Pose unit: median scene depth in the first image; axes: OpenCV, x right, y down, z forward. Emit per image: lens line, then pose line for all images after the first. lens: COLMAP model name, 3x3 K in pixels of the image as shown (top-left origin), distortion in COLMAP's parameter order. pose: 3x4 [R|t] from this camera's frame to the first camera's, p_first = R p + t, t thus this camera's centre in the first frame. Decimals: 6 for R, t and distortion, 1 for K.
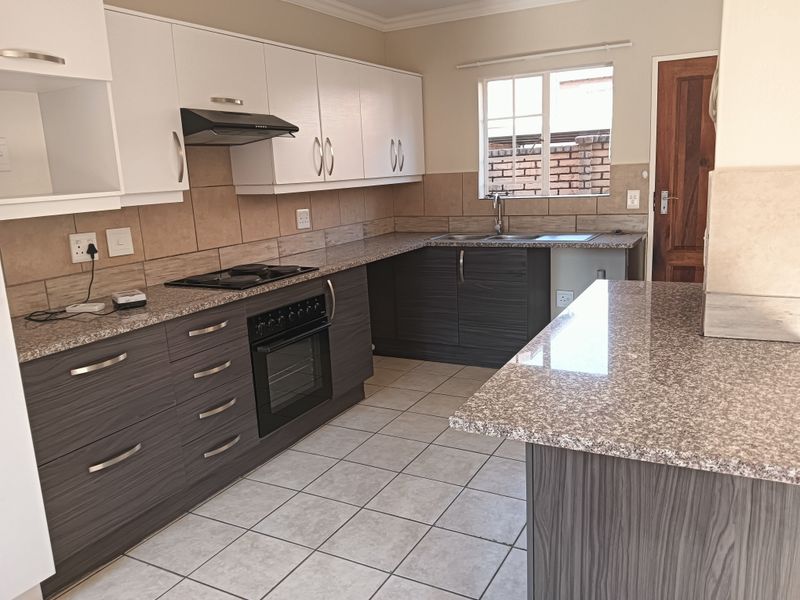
lens RADIAL K [[611.5, 0, 417.0], [0, 611.5, 300.3], [0, 0, 1]] dist [-0.006296, -0.004969]
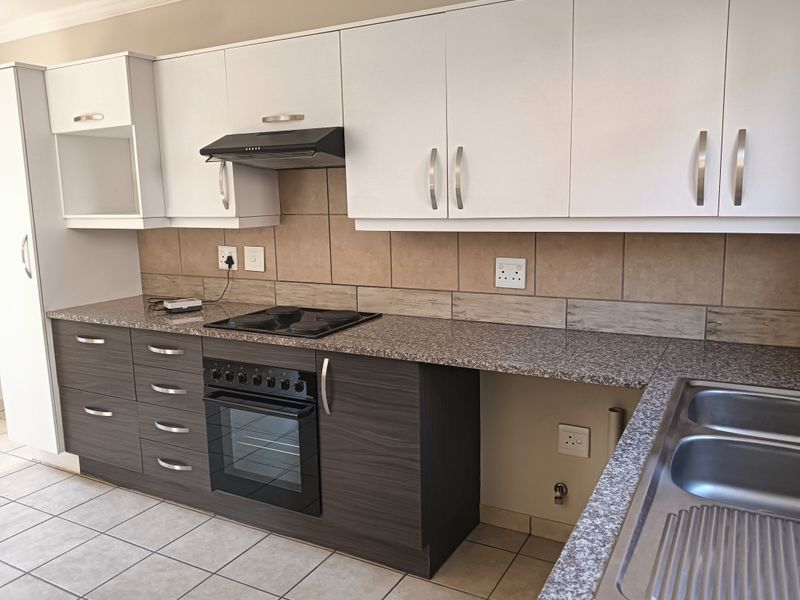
lens RADIAL K [[636.3, 0, 408.5], [0, 636.3, 301.4], [0, 0, 1]] dist [0.095251, -0.165904]
pose [[-0.011799, 0.208644, -0.977920, 0.627847], [-0.191057, 0.959500, 0.207019, -0.300031], [0.981508, 0.189281, 0.028542, 1.198880]]
